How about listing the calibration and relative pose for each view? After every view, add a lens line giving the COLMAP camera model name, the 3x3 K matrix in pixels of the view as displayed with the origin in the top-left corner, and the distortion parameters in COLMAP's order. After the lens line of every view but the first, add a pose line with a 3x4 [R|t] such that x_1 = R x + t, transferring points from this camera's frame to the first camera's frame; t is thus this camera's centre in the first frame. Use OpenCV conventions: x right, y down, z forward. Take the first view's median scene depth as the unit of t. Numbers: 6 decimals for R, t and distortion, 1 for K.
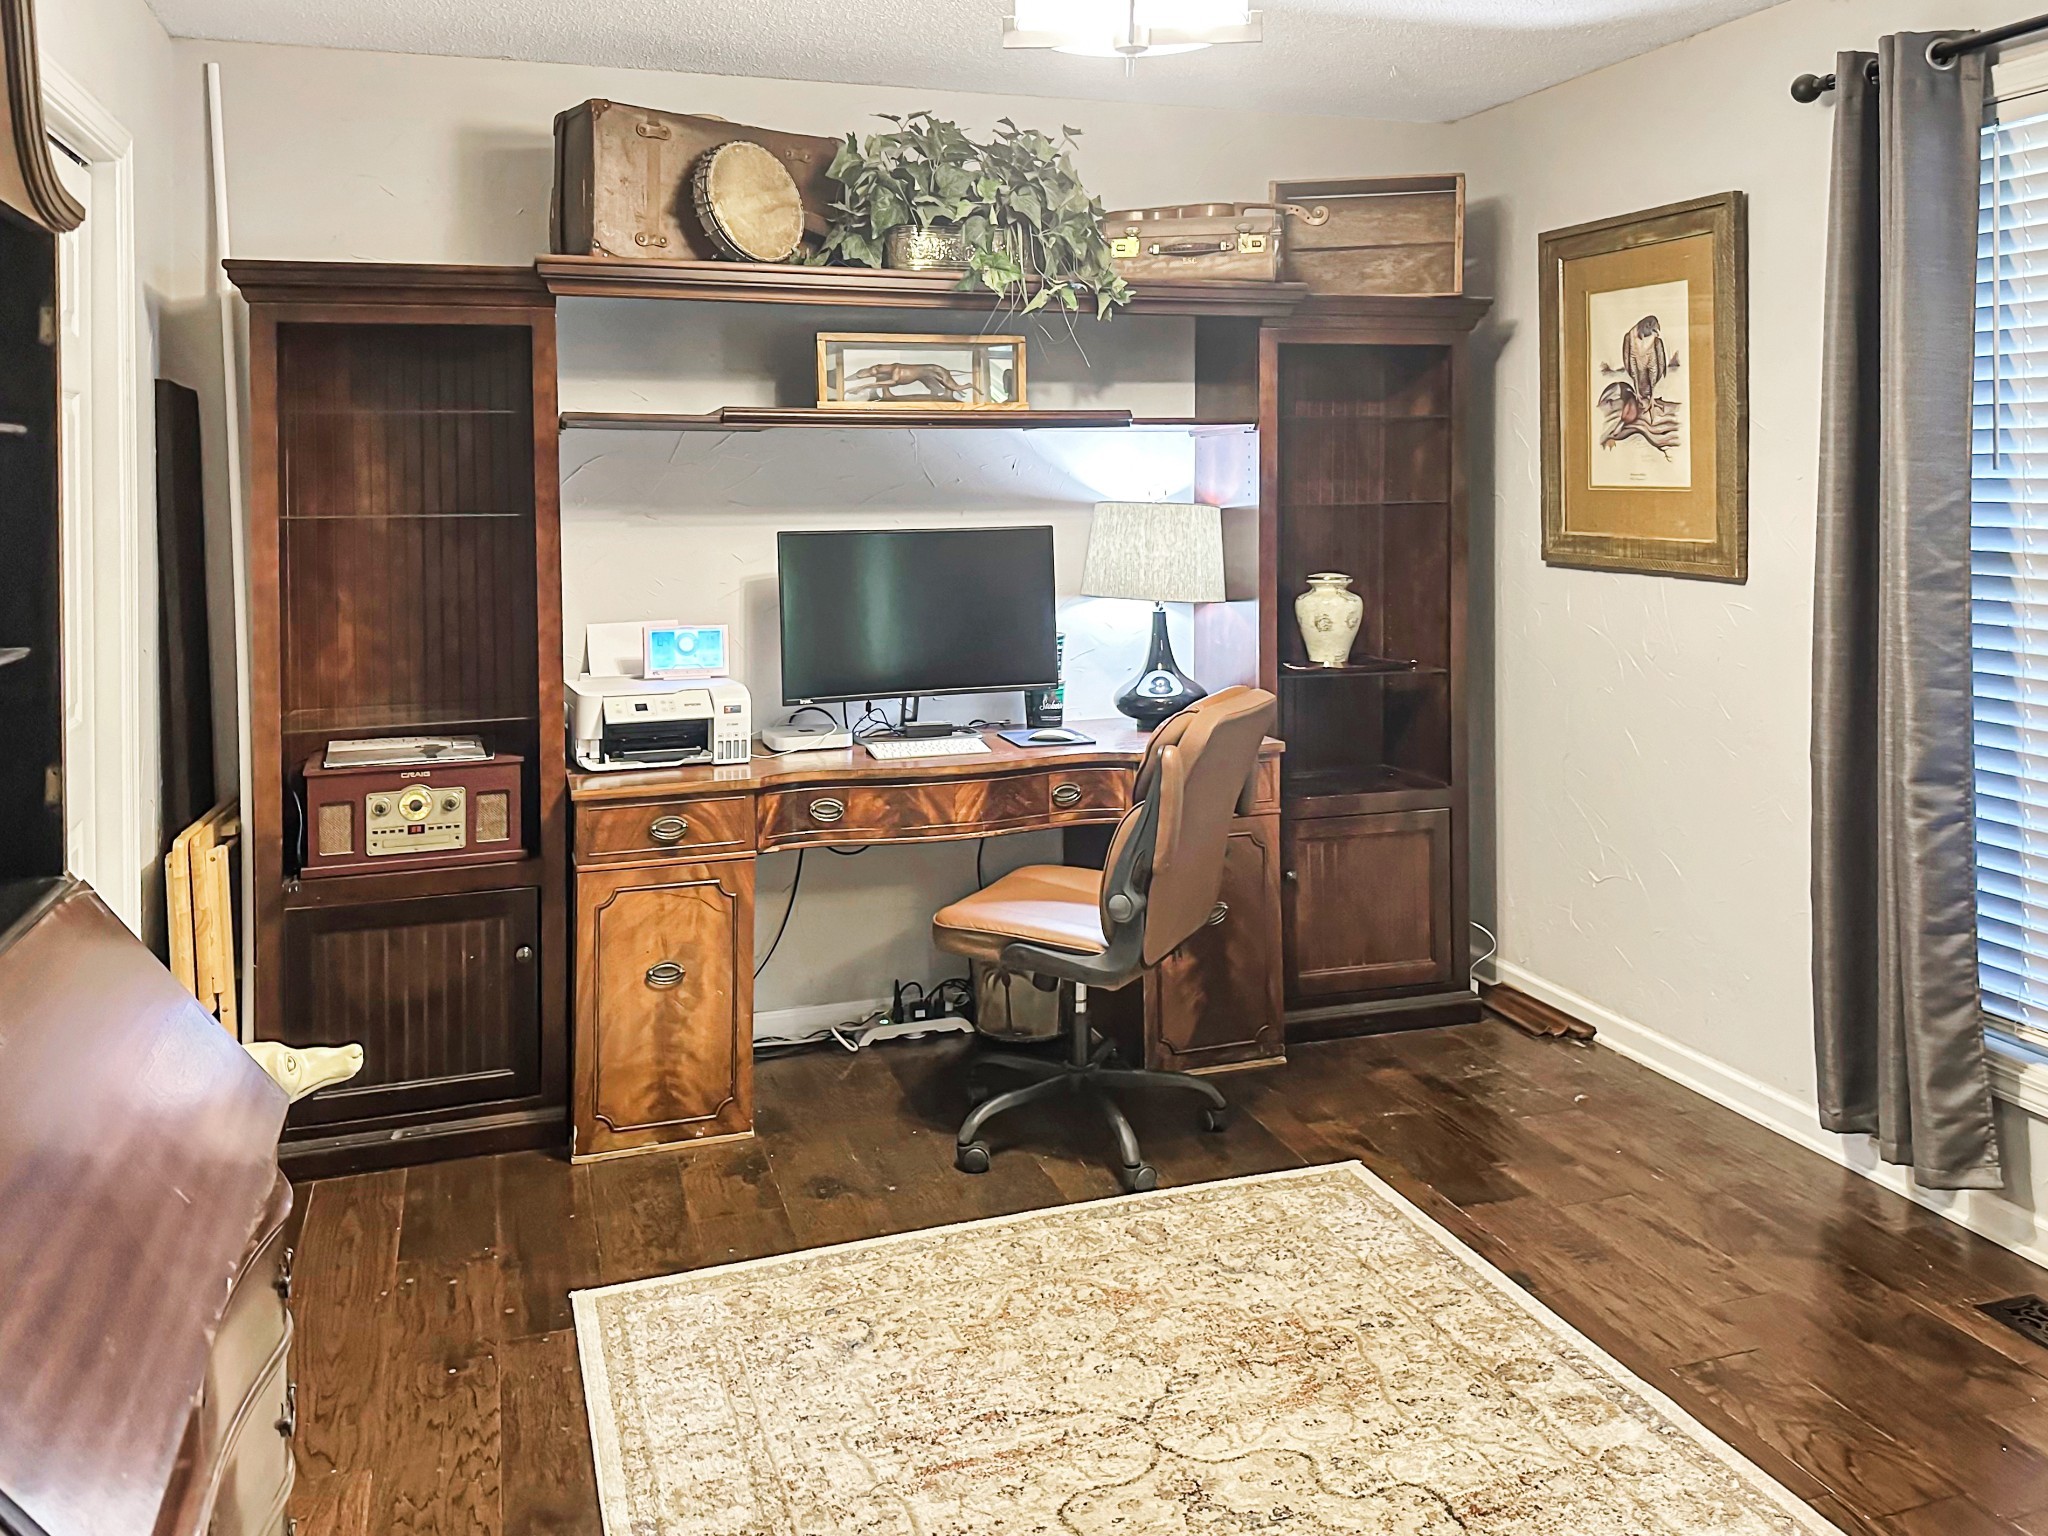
lens RADIAL K [[1503.2, 0, 1024.0], [0, 1503.2, 768.0], [0, 0, 1]] dist [0.141359, -0.278681]
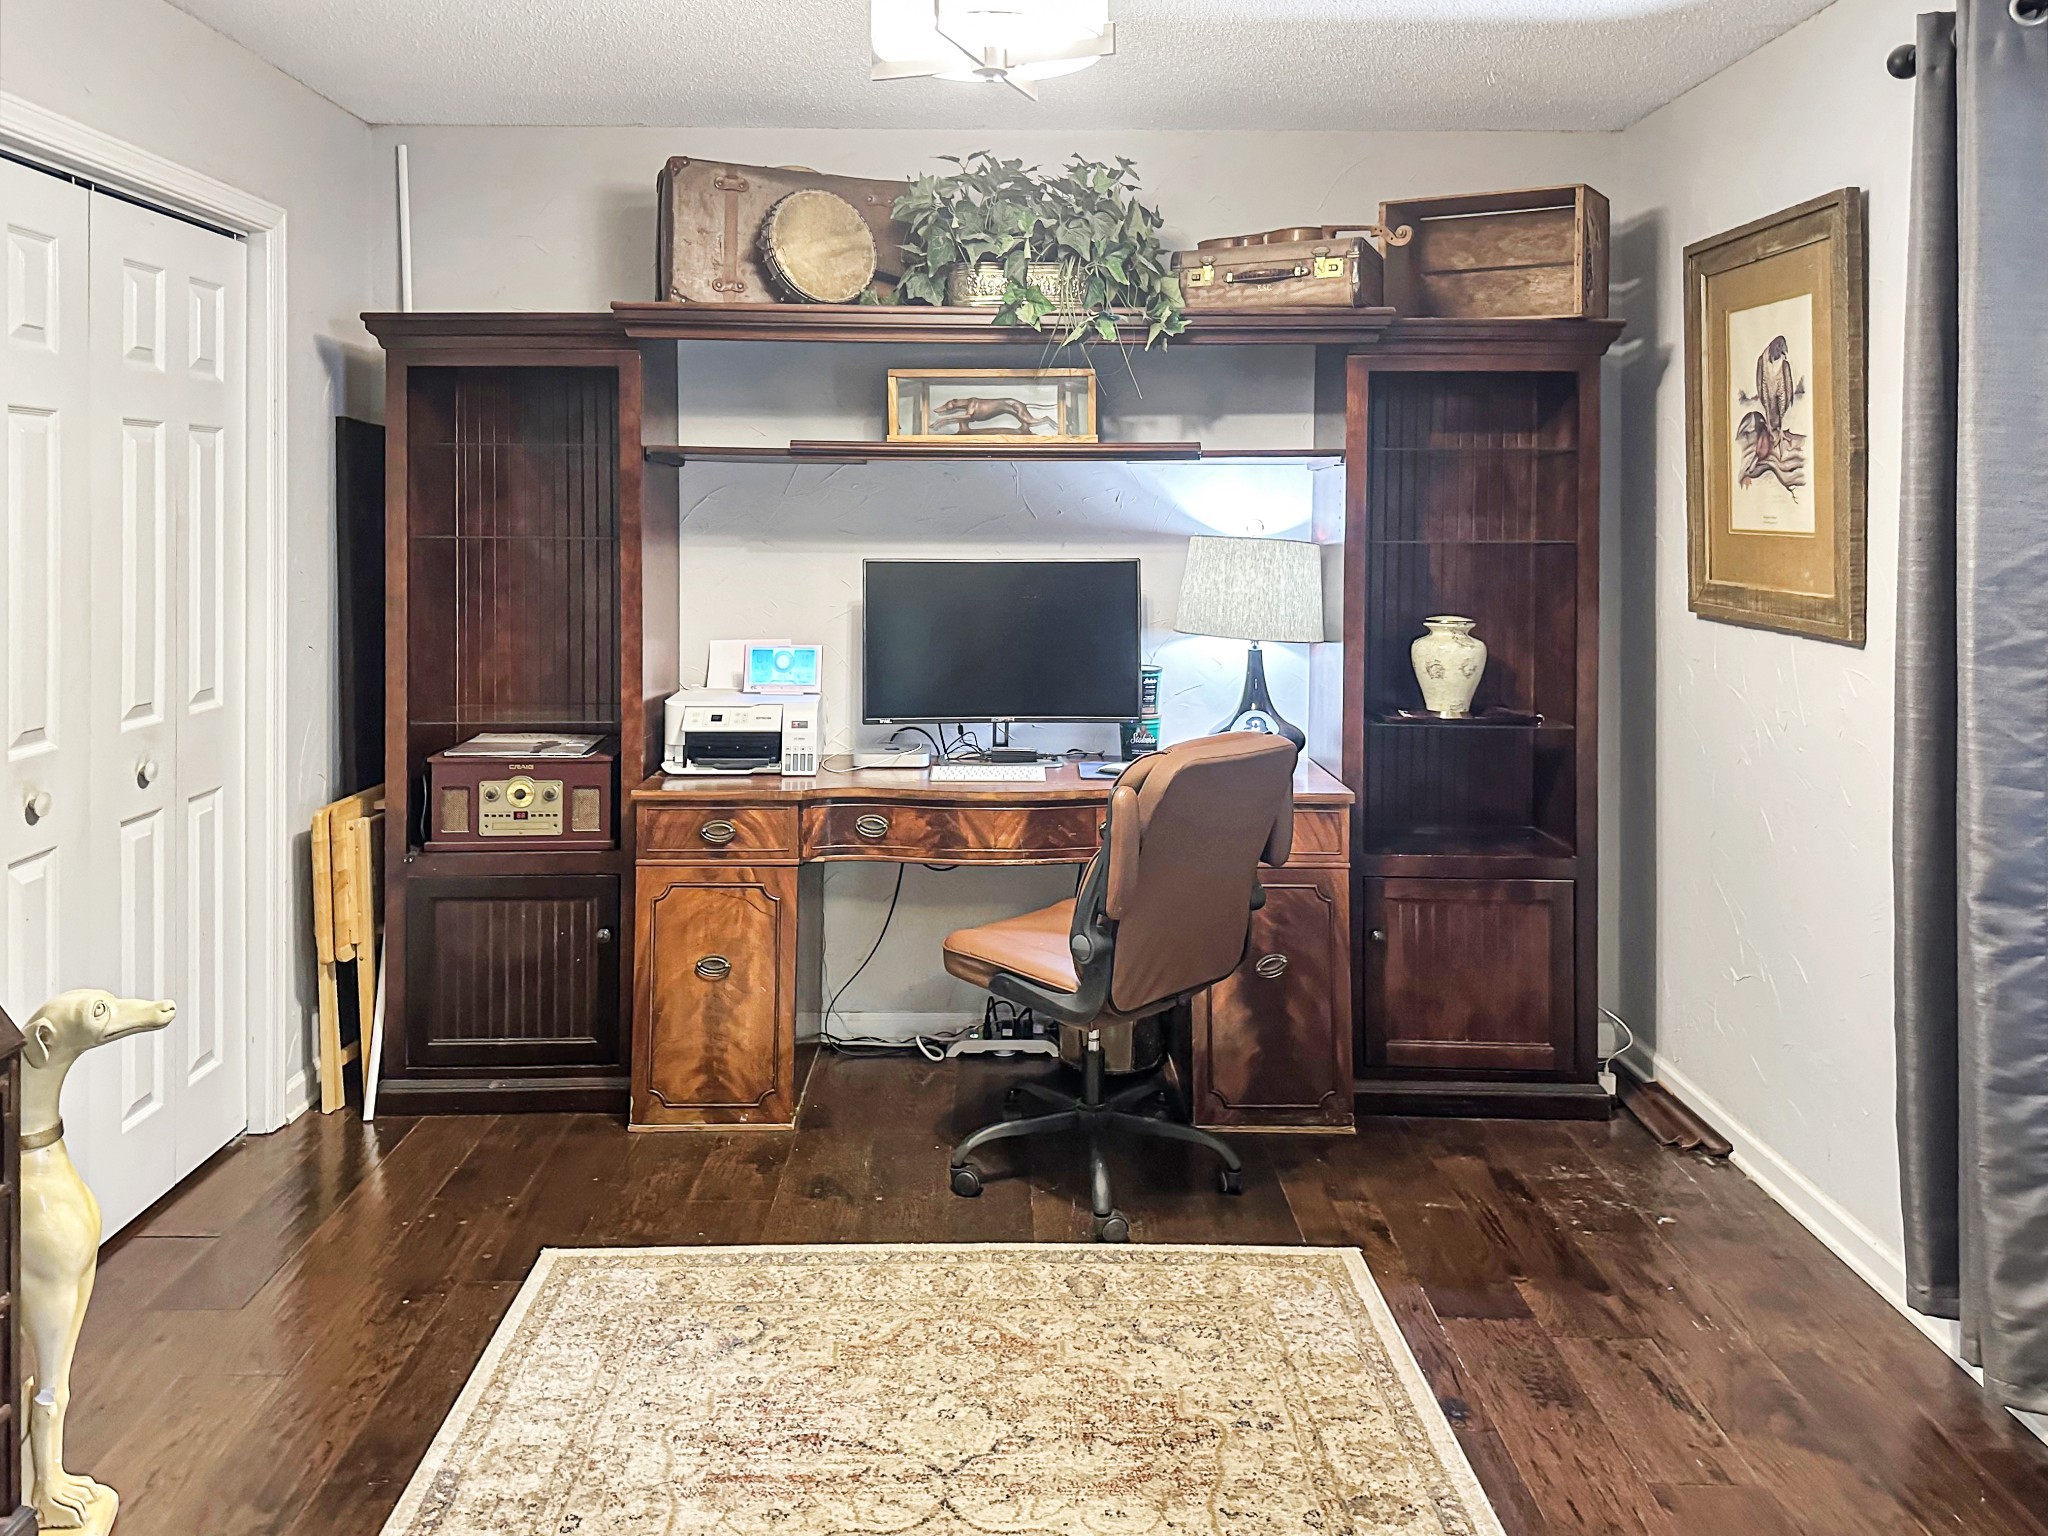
lens RADIAL K [[1454.9, 0, 1019.0], [0, 1454.9, 772.8], [0, 0, 1]] dist [0.127686, -0.195551]
pose [[0.952108, 0.068388, -0.298016, 0.269290], [-0.070833, 0.997485, 0.002602, -0.019361], [0.297444, 0.018632, 0.954557, 0.070866]]
